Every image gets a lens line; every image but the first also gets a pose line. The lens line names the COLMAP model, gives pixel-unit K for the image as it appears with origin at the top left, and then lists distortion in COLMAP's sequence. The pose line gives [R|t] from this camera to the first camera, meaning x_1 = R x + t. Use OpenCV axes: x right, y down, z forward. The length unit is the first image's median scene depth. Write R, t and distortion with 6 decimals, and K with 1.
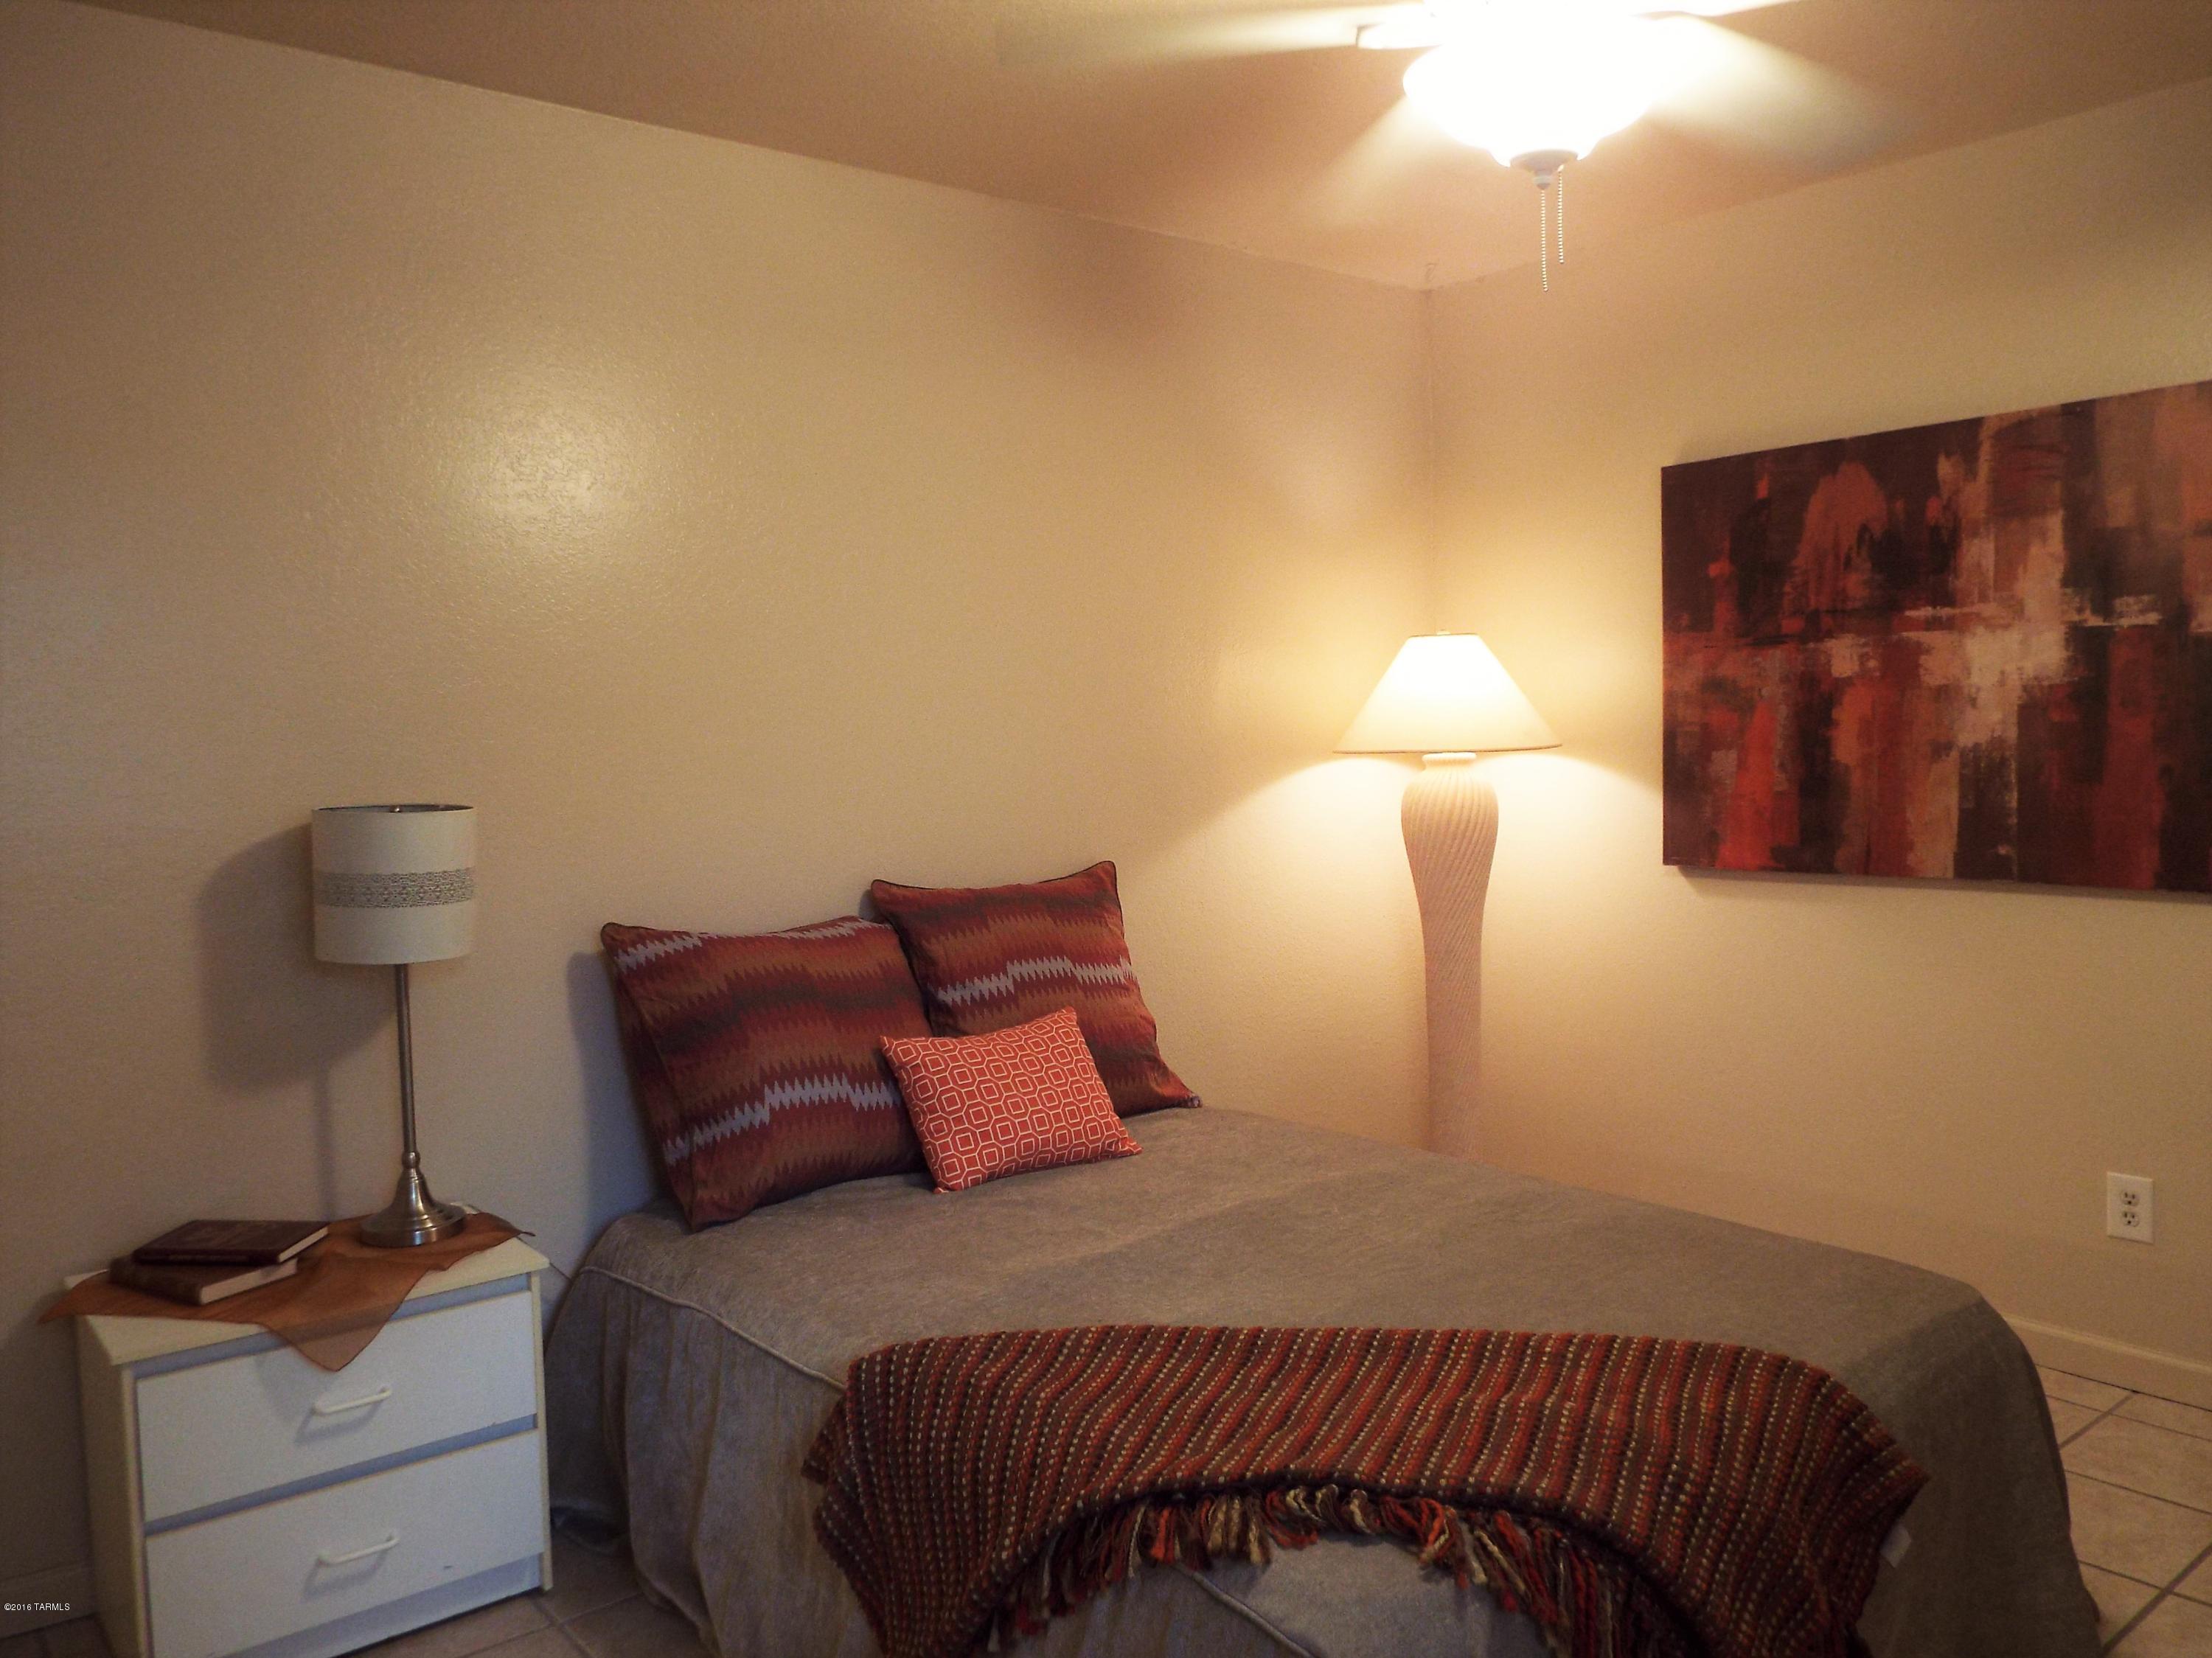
lens RADIAL K [[1690.1, 0, 1088.6], [0, 1690.1, 829.6], [0, 0, 1]] dist [-0.043191, 0.061769]
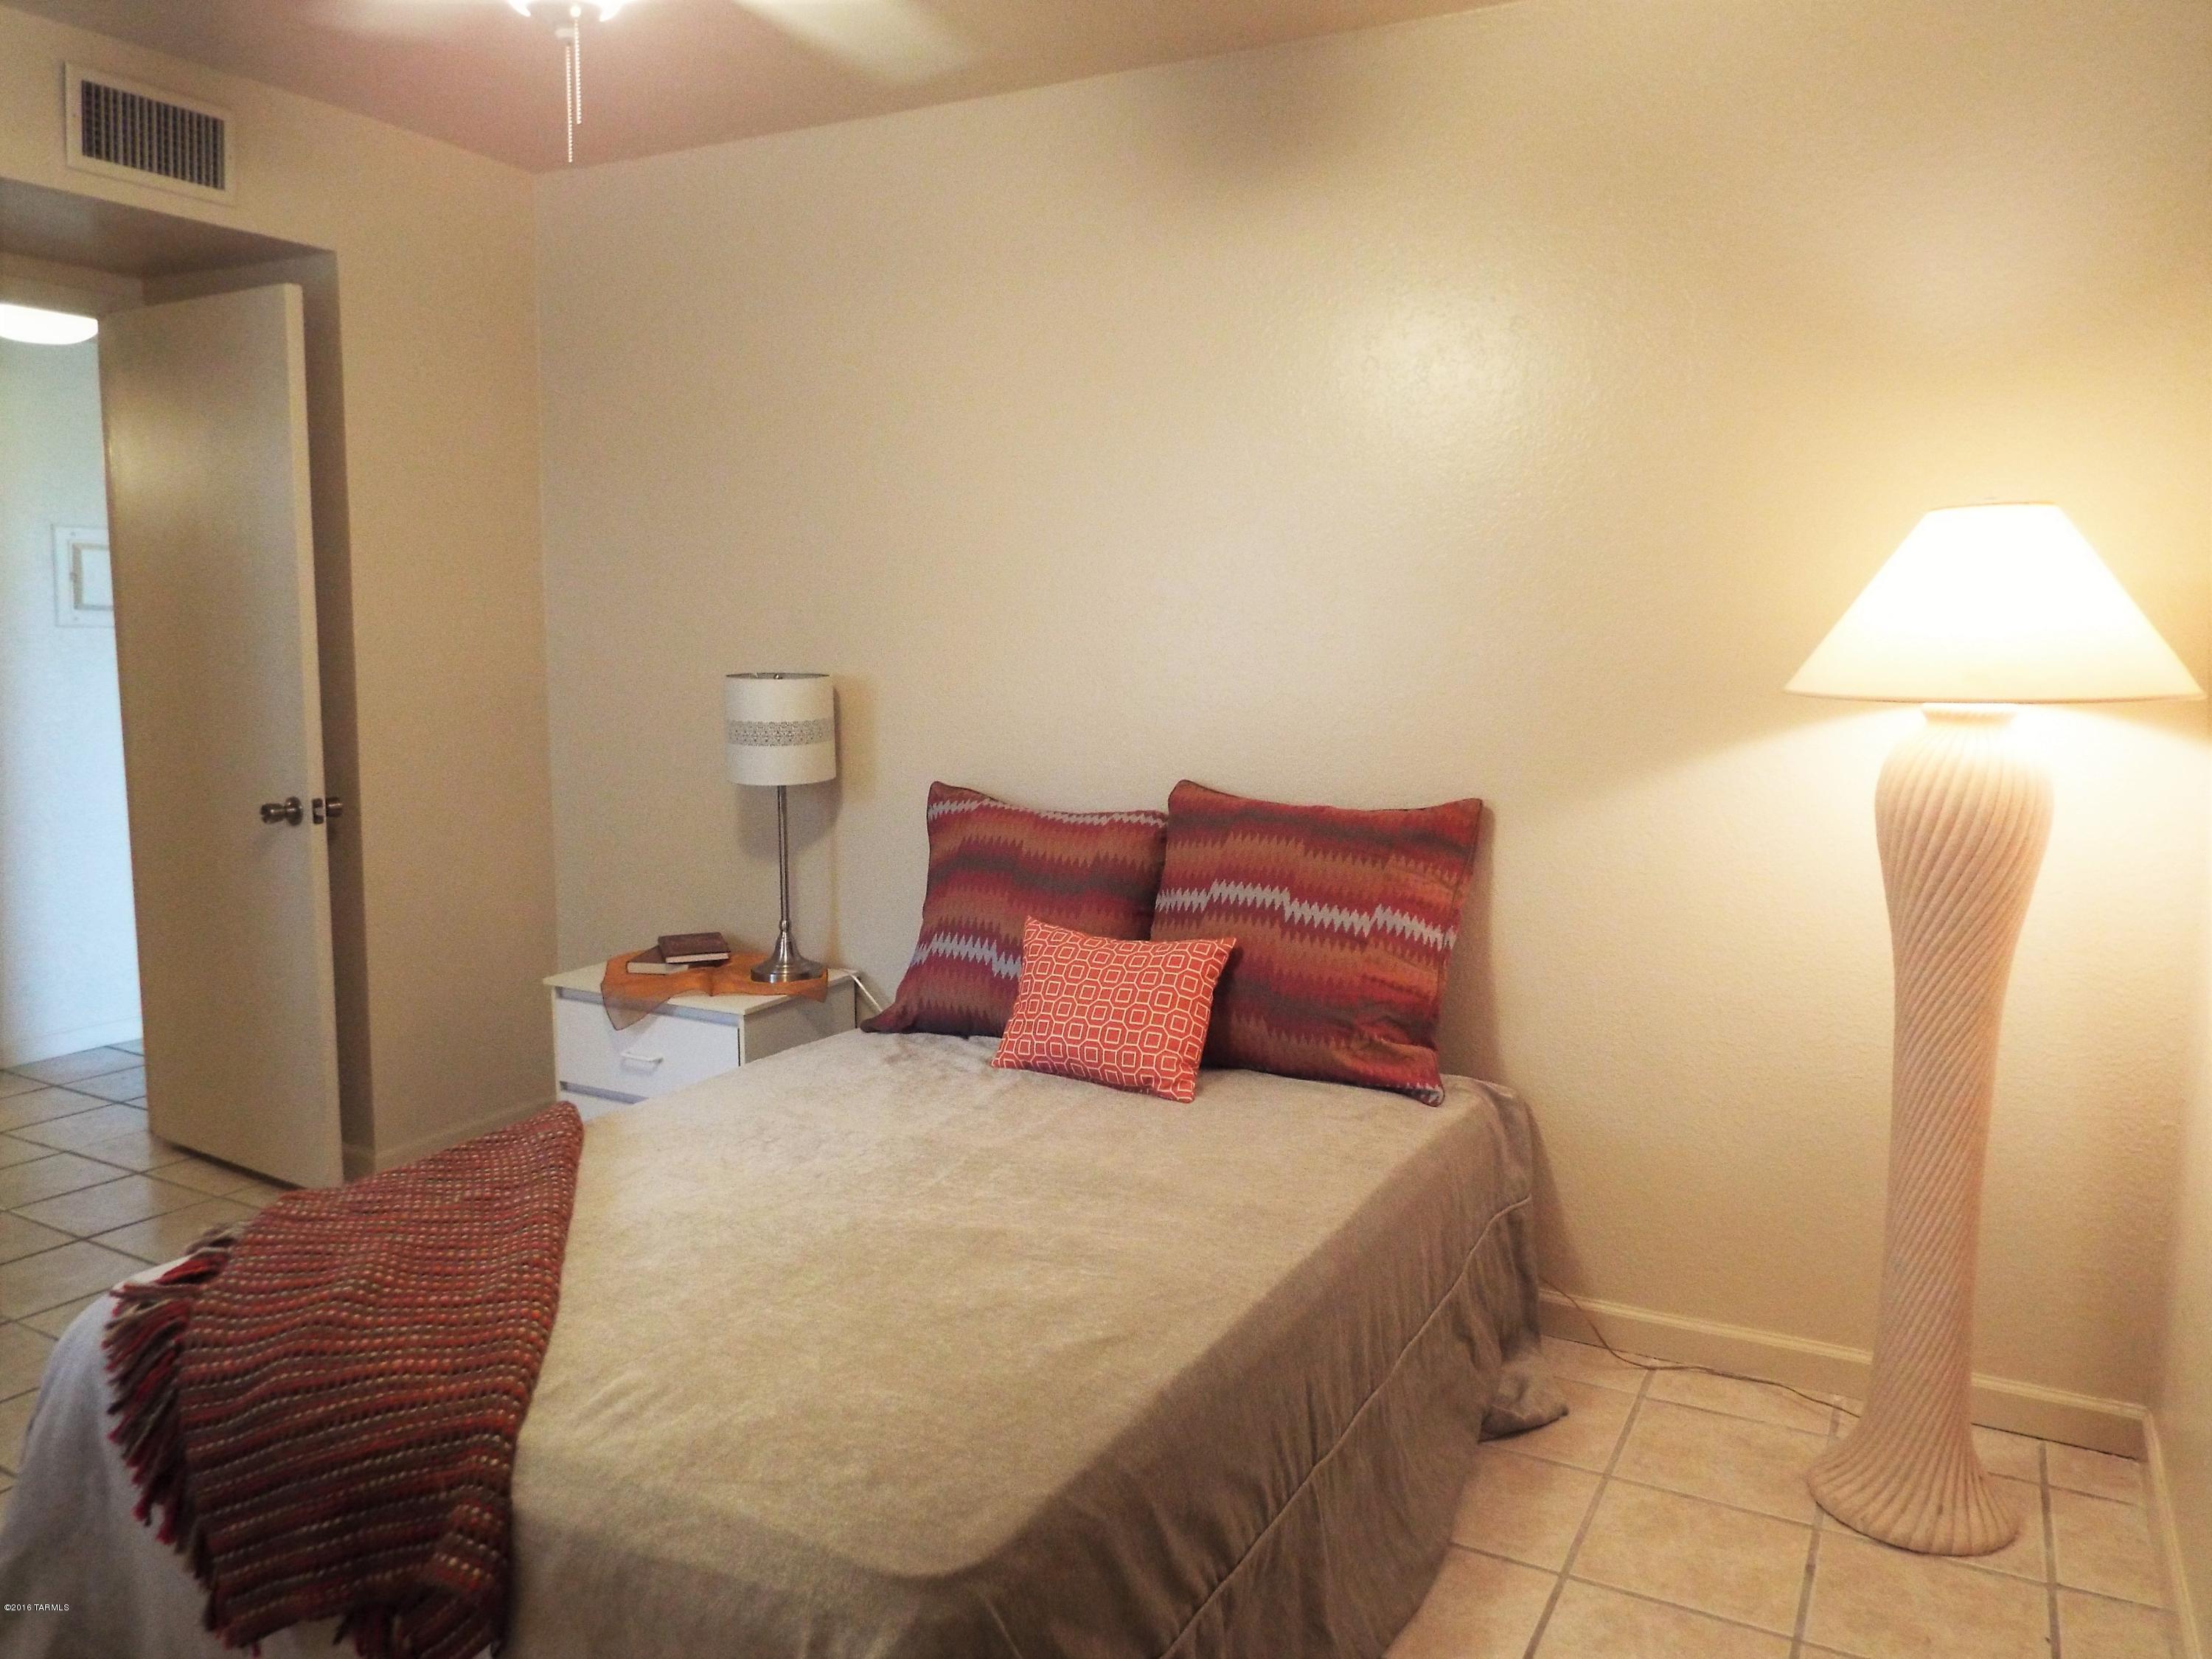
lens RADIAL K [[1608.4, 0, 1069.4], [0, 1608.4, 823.9], [0, 0, 1]] dist [-0.030397, 0.023119]
pose [[0.381287, 0.141073, -0.913629, 0.823051], [-0.074574, 0.989761, 0.121706, -0.063608], [0.921444, 0.021728, 0.387903, 0.626855]]
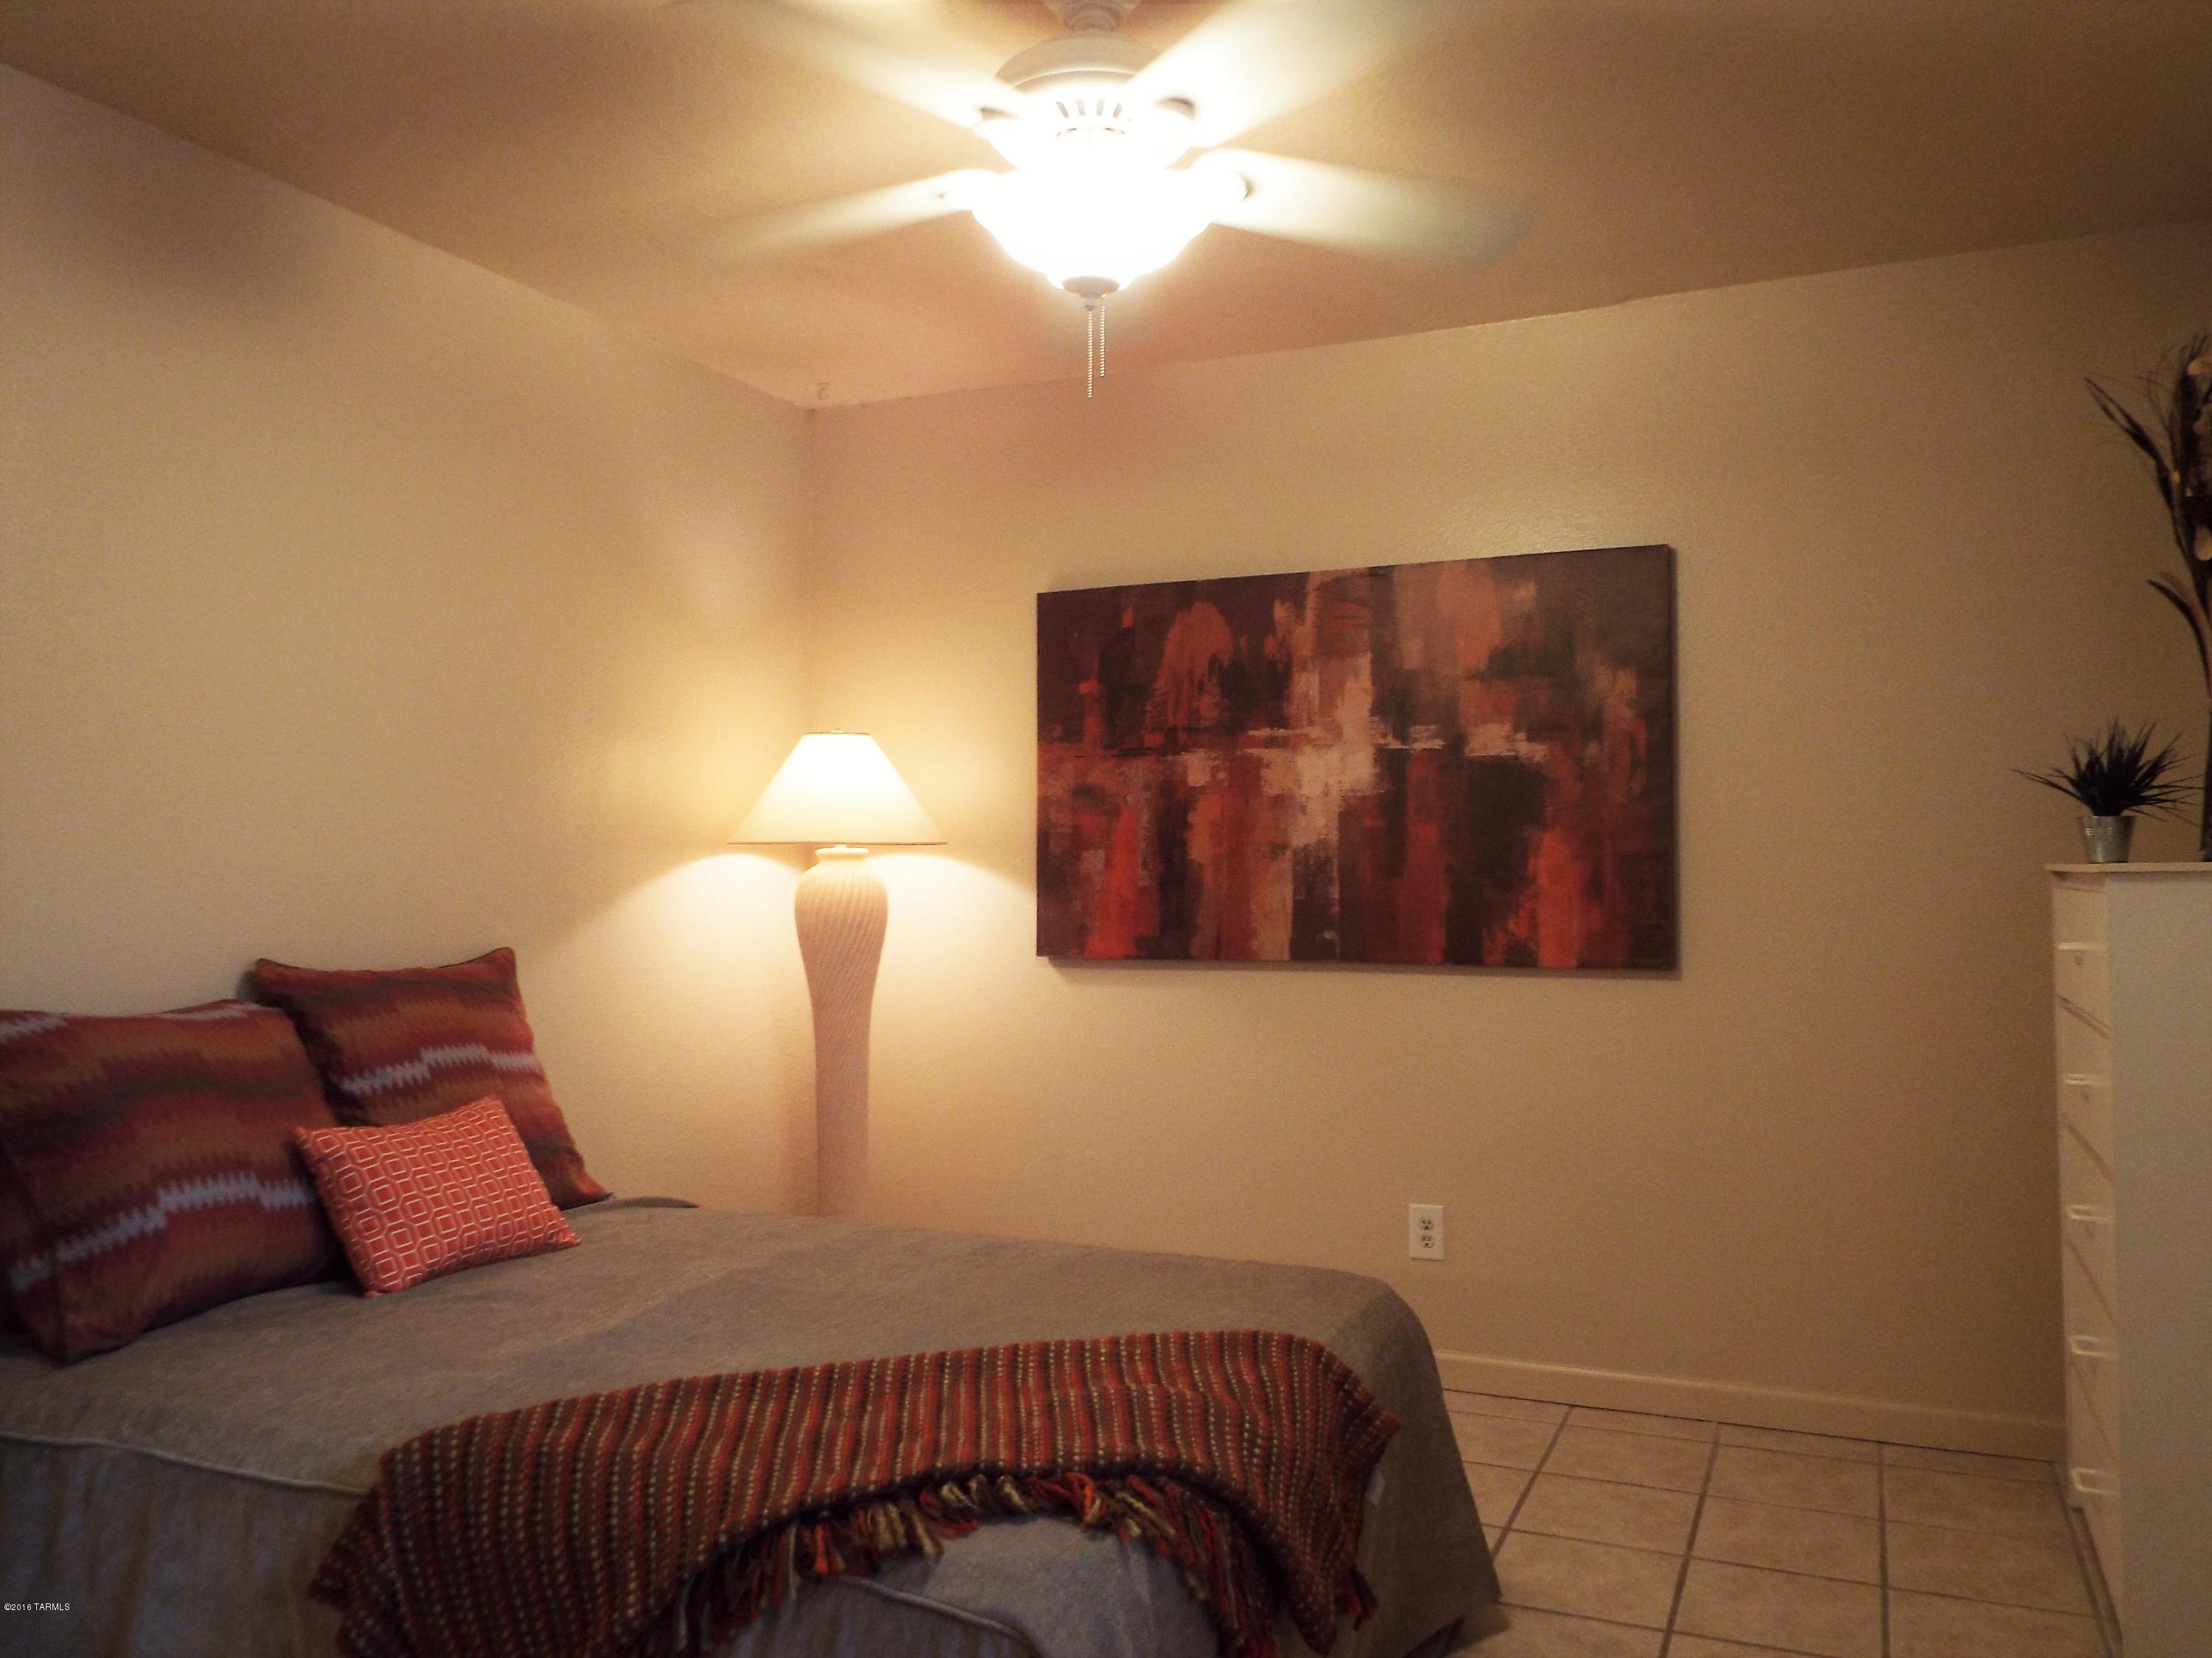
lens RADIAL K [[1724.0, 0, 1106.0], [0, 1724.0, 829.0], [0, 0, 1]] dist [-0.017179, 0.008784]
pose [[0.887636, 0.037129, 0.459047, -0.165944], [0.004857, 0.995935, -0.089945, 0.050431], [-0.460521, 0.082068, 0.883847, -0.005173]]
